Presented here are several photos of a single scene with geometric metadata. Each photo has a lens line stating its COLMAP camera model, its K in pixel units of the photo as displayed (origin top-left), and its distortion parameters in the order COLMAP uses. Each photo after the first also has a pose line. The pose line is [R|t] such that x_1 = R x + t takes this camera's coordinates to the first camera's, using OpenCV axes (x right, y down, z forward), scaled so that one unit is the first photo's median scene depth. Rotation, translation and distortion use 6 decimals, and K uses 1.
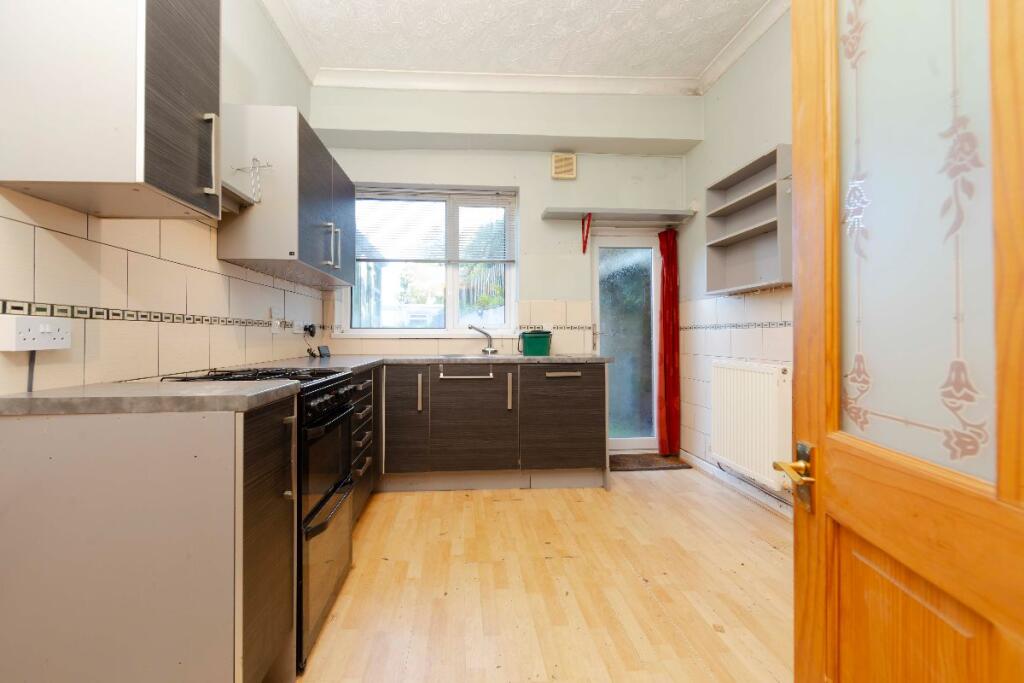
lens RADIAL K [[433.2, 0, 494.5], [0, 433.2, 334.1], [0, 0, 1]] dist [-0.001363, -0.000089]
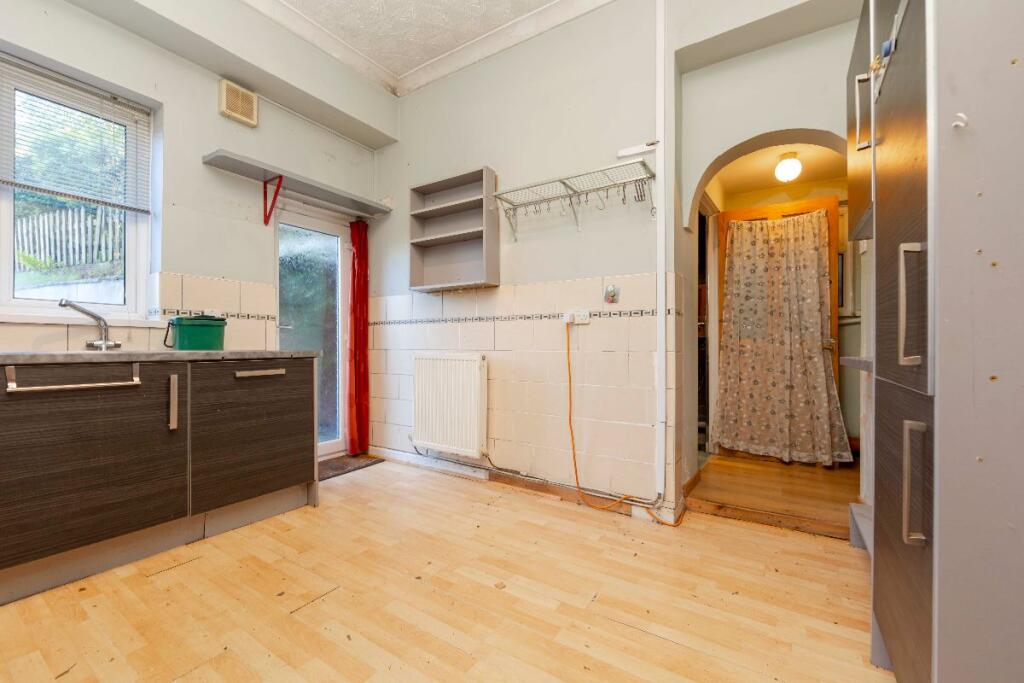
lens RADIAL K [[413.6, 0, 532.3], [0, 413.6, 345.5], [0, 0, 1]] dist [0.000901, 0.000044]
pose [[0.587414, -0.001480, 0.809285, -0.146886], [-0.004268, 0.999979, 0.004927, 0.037389], [-0.809275, -0.006348, 0.587396, 0.174271]]
